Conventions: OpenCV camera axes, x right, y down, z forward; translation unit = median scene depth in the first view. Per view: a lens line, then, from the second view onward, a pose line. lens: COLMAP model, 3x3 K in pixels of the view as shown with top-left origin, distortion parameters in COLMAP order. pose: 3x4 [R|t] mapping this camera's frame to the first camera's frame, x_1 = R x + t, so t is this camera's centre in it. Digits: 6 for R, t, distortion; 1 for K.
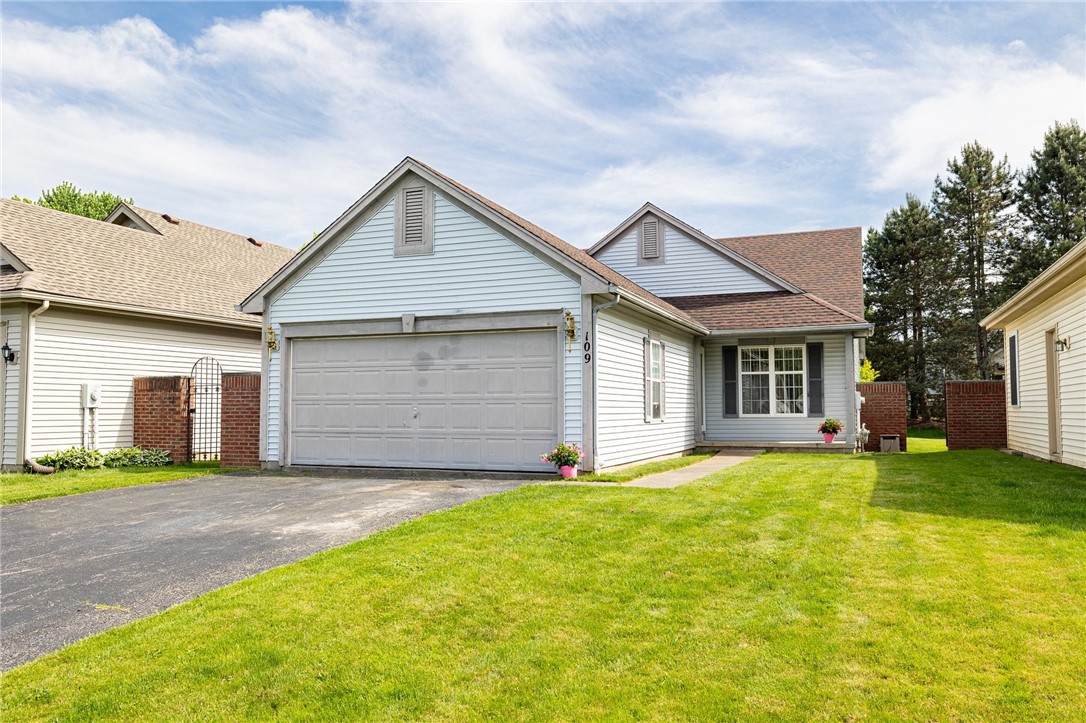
lens RADIAL K [[837.8, 0, 542.6], [0, 837.8, 362.4], [0, 0, 1]] dist [0.008387, 0.000981]
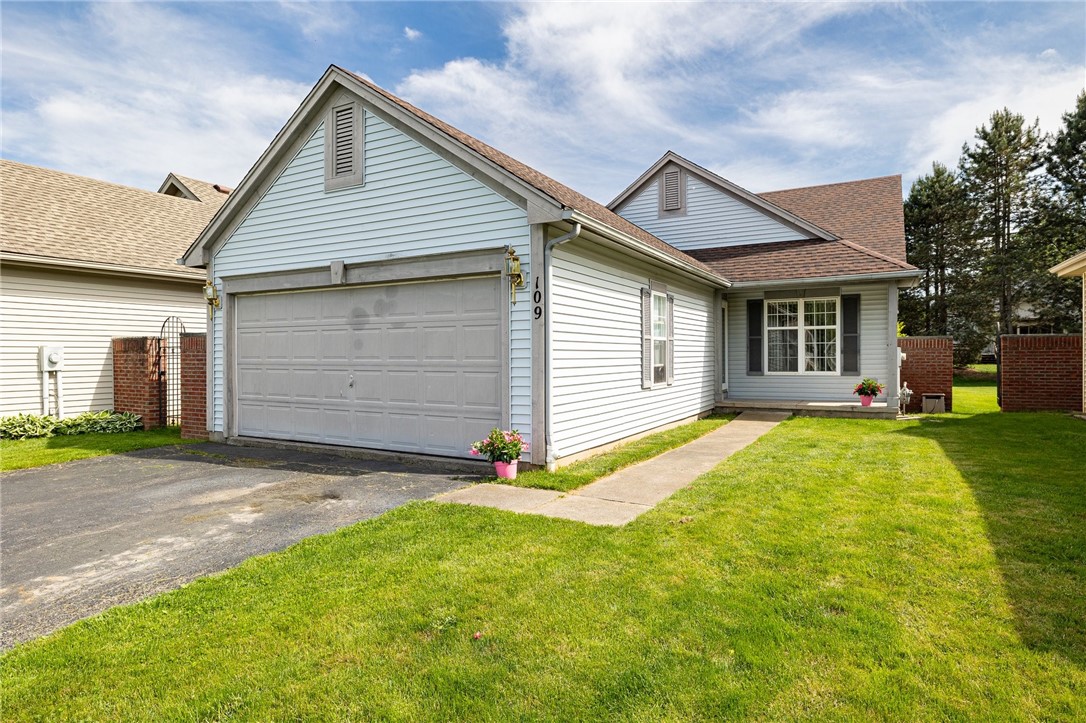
lens RADIAL K [[617.5, 0, 543.4], [0, 617.5, 357.6], [0, 0, 1]] dist [0.003334, 0.000870]
pose [[0.991512, -0.001360, -0.130006, 0.102875], [0.009354, 0.998100, 0.060902, 0.001276], [0.129676, -0.061601, 0.989641, 0.367400]]
